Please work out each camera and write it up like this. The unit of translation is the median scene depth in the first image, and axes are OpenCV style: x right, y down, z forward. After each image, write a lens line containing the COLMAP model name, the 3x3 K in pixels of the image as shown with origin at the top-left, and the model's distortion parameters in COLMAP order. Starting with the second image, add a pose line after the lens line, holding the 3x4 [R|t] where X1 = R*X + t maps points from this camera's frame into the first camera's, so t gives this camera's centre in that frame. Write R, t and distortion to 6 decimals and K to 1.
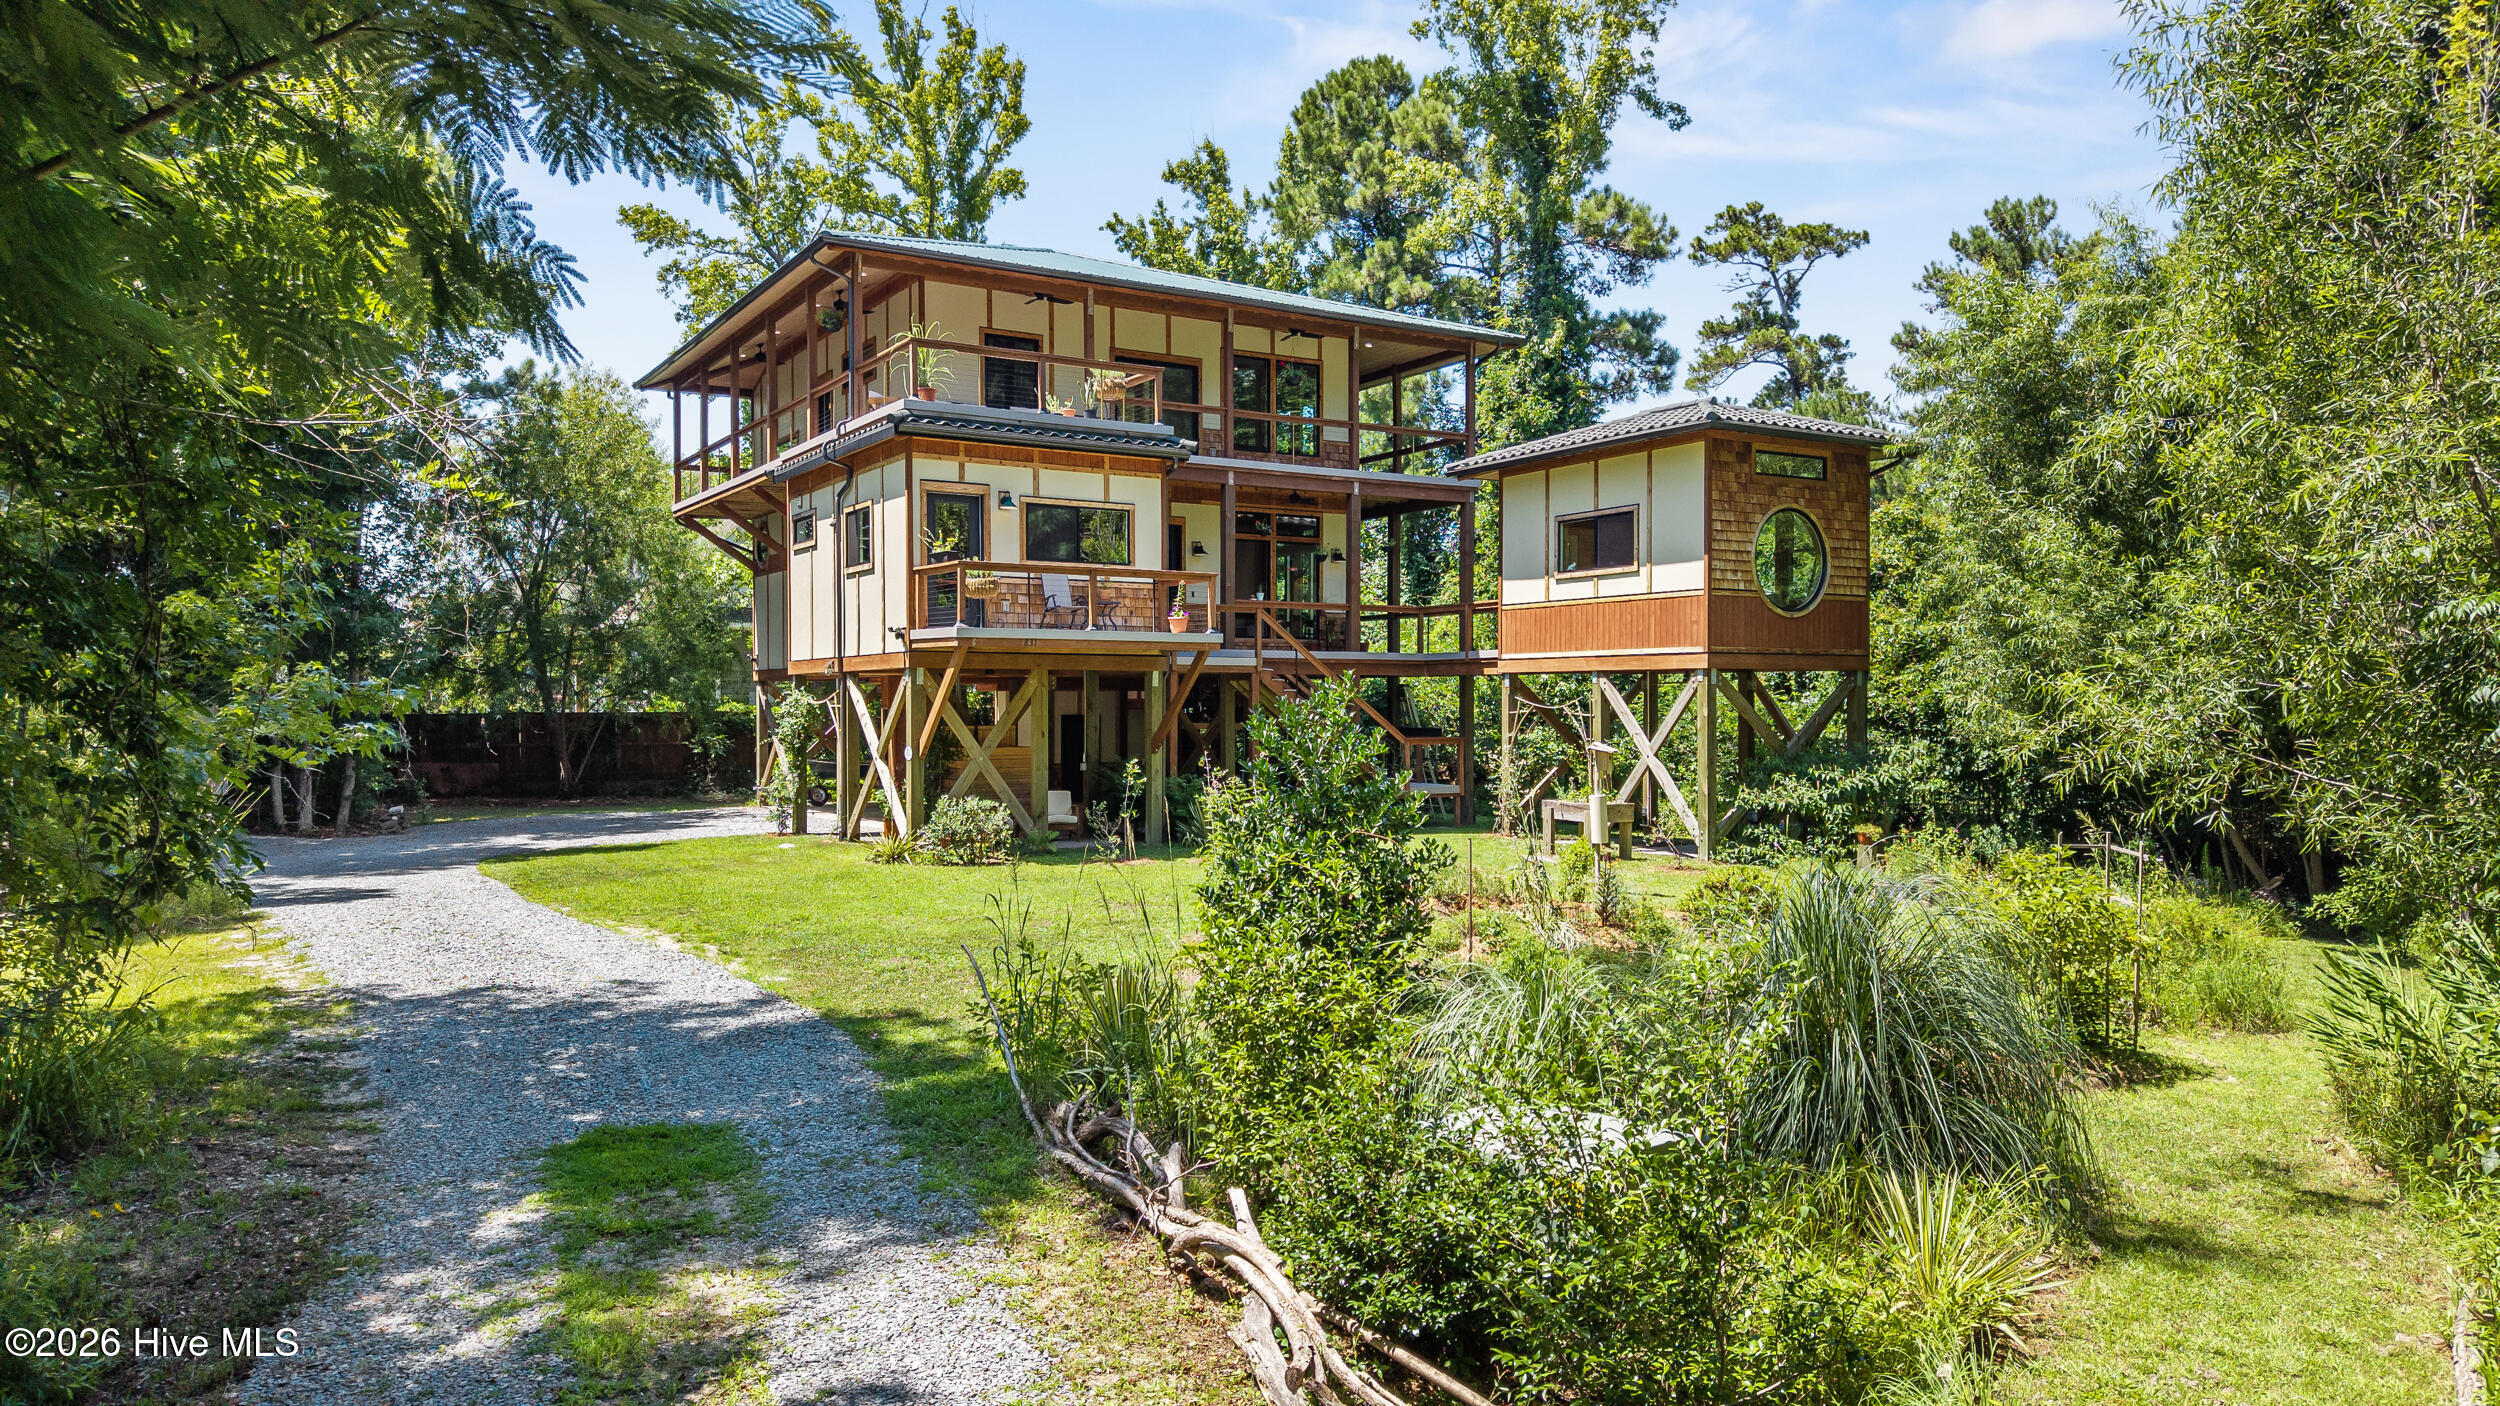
lens RADIAL K [[1671.3, 0, 1244.2], [0, 1671.3, 714.3], [0, 0, 1]] dist [0.036689, -0.038028]
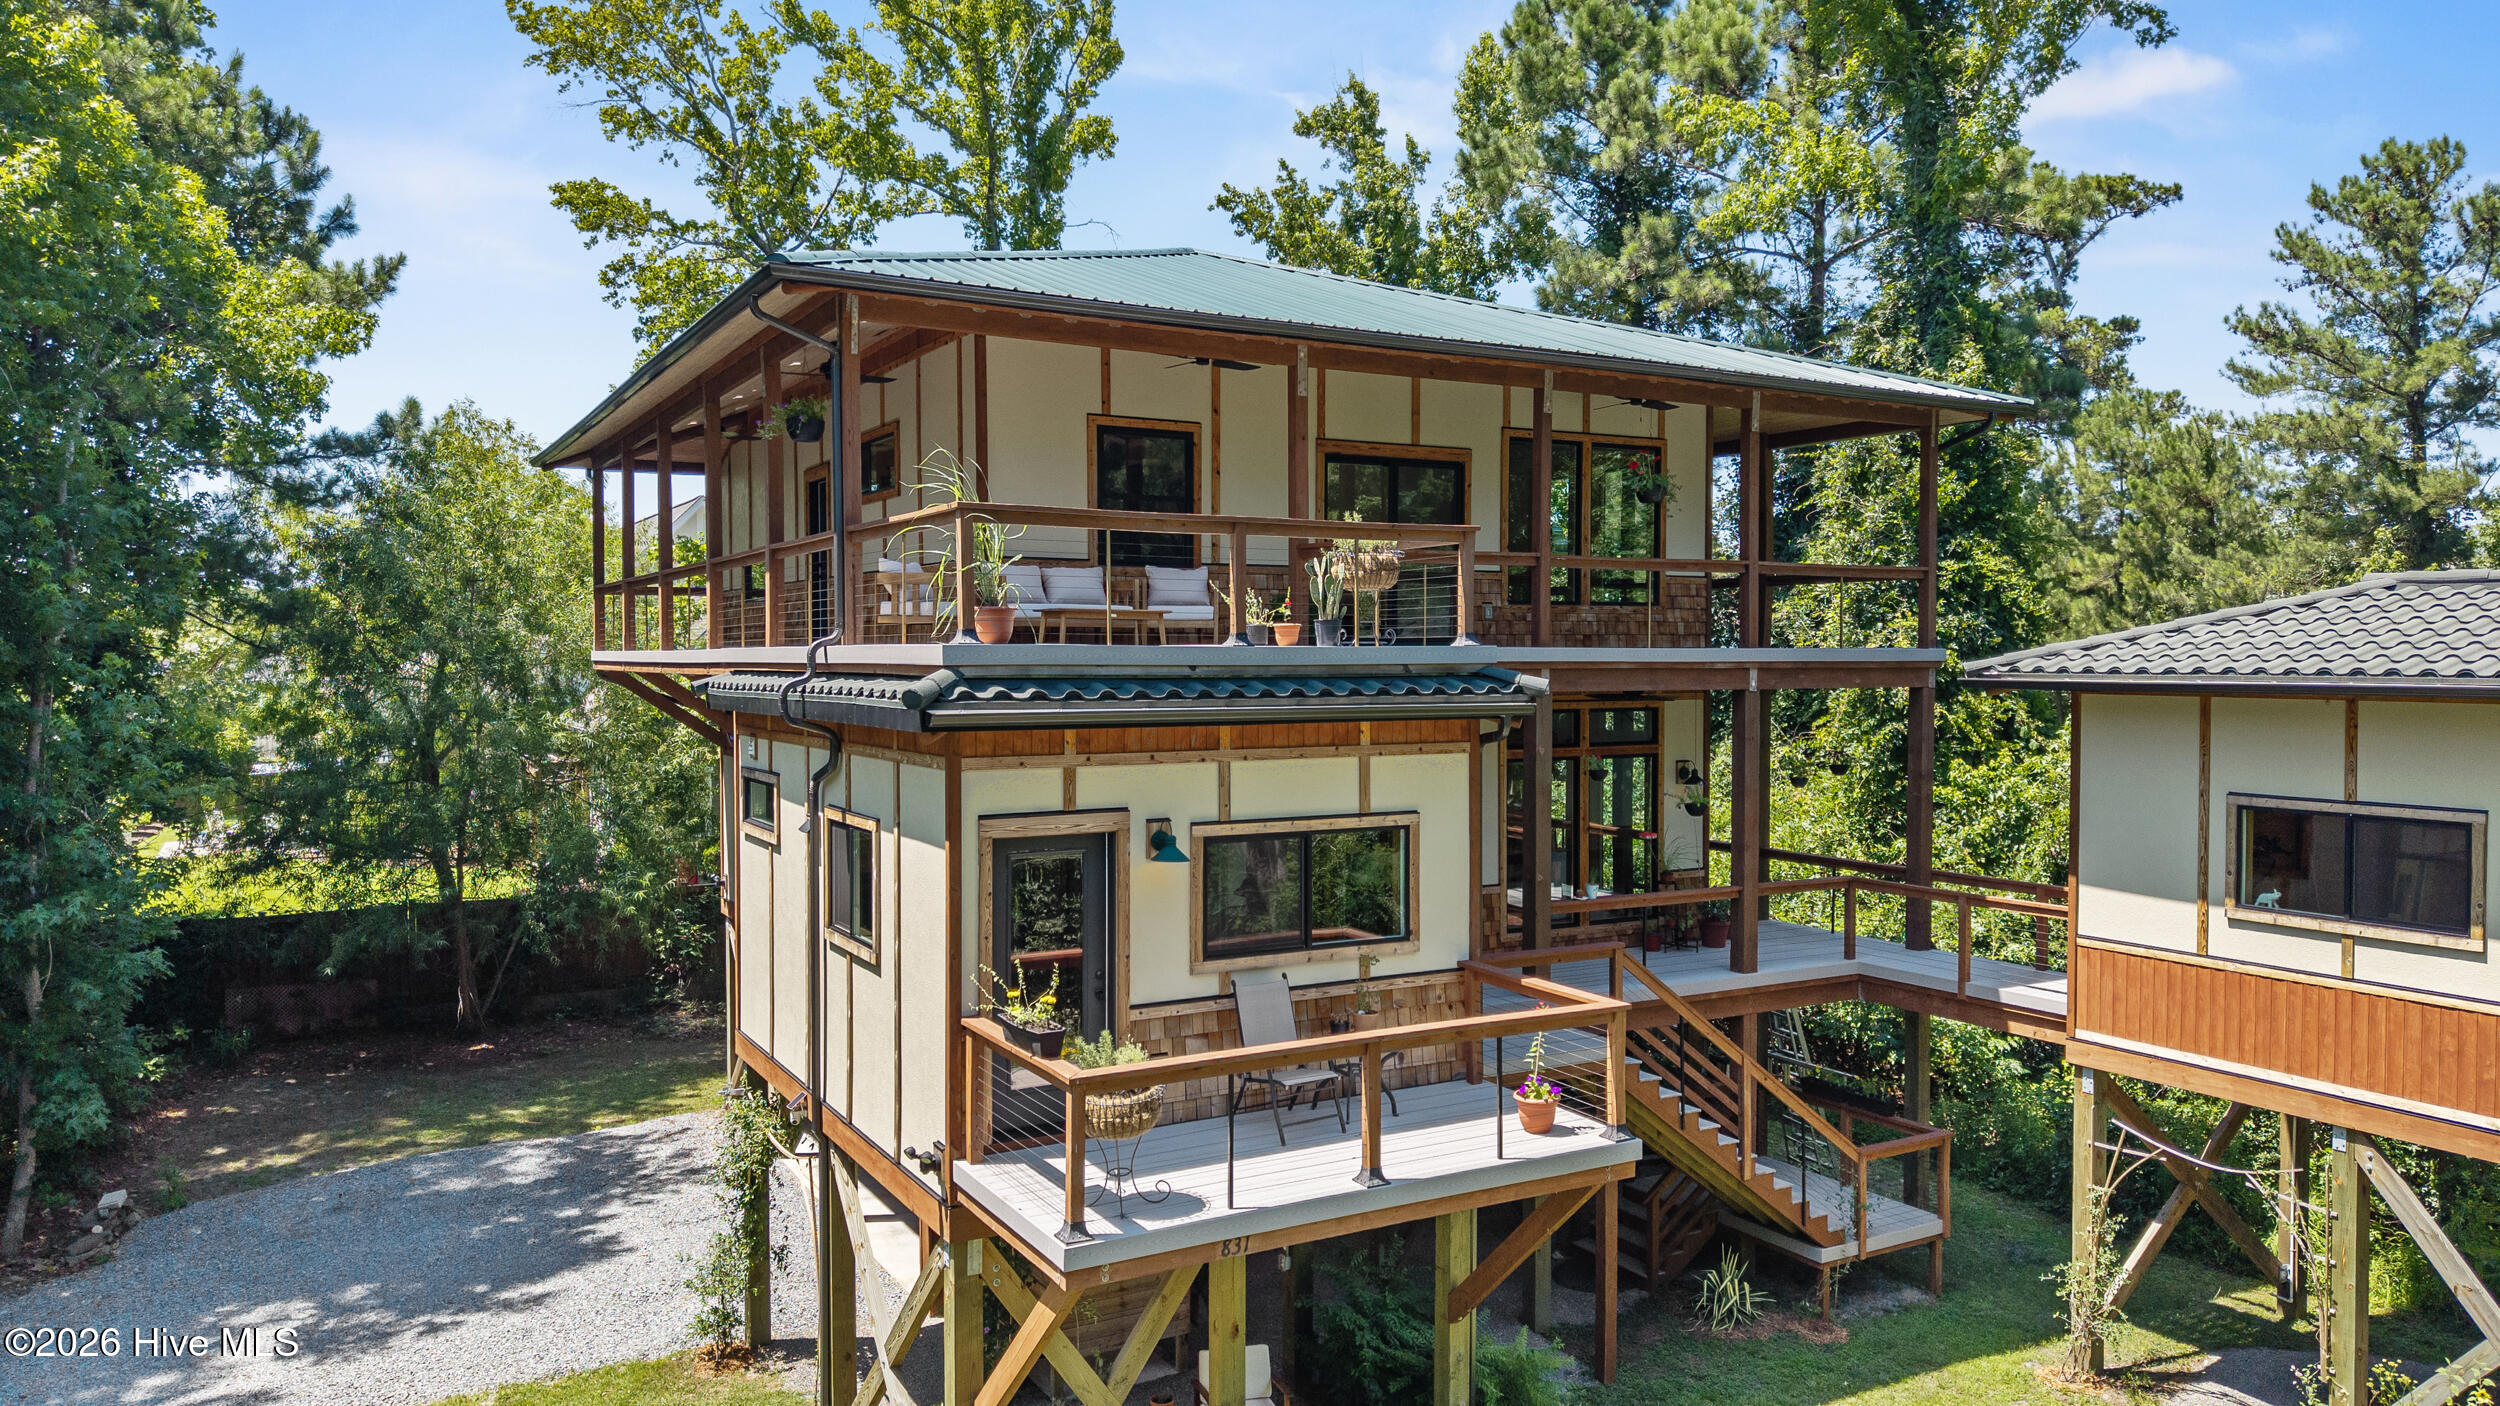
lens RADIAL K [[1675.9, 0, 1236.3], [0, 1675.9, 706.4], [0, 0, 1]] dist [0.046606, -0.050516]
pose [[0.999321, 0.002572, -0.036766, -0.060810], [-0.001706, 0.999721, 0.023567, -0.101486], [0.036817, -0.023488, 0.999046, 0.312873]]
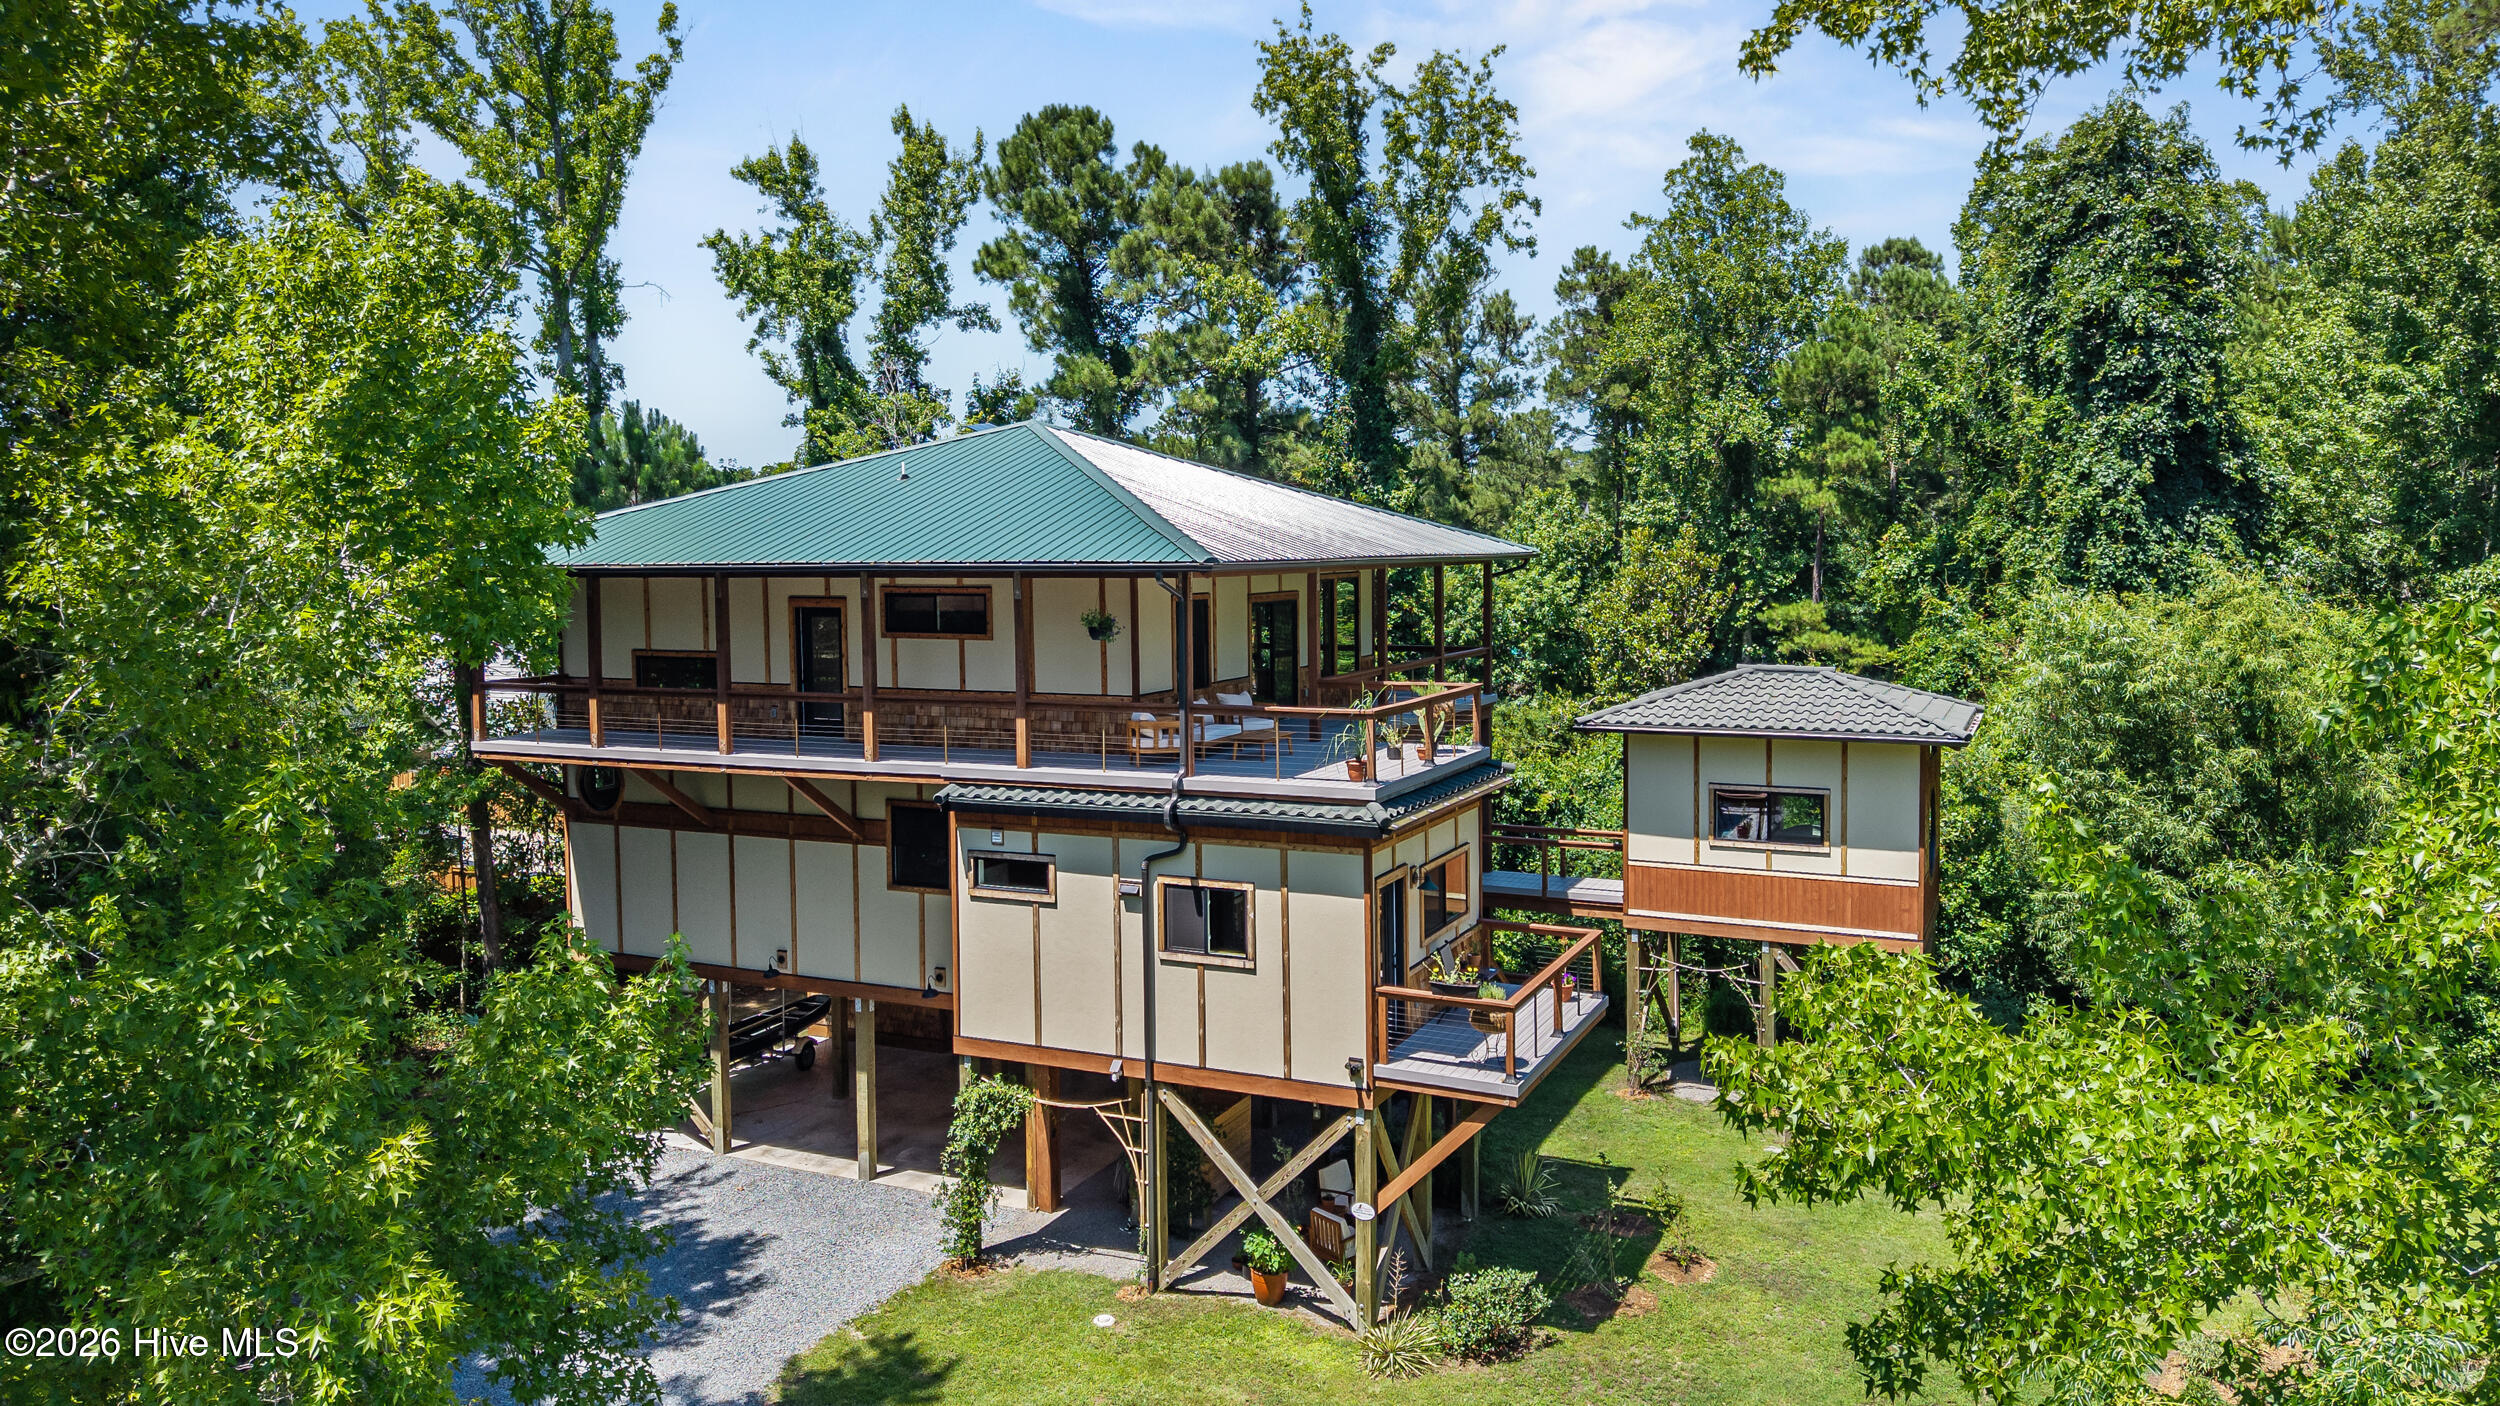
lens RADIAL K [[1705.4, 0, 1278.1], [0, 1705.4, 660.4], [0, 0, 1]] dist [0.044967, -0.000446]
pose [[0.832132, -0.043604, 0.552860, -0.387473], [0.012518, 0.998127, 0.059881, -0.167234], [-0.554436, -0.042909, 0.831120, 0.189902]]
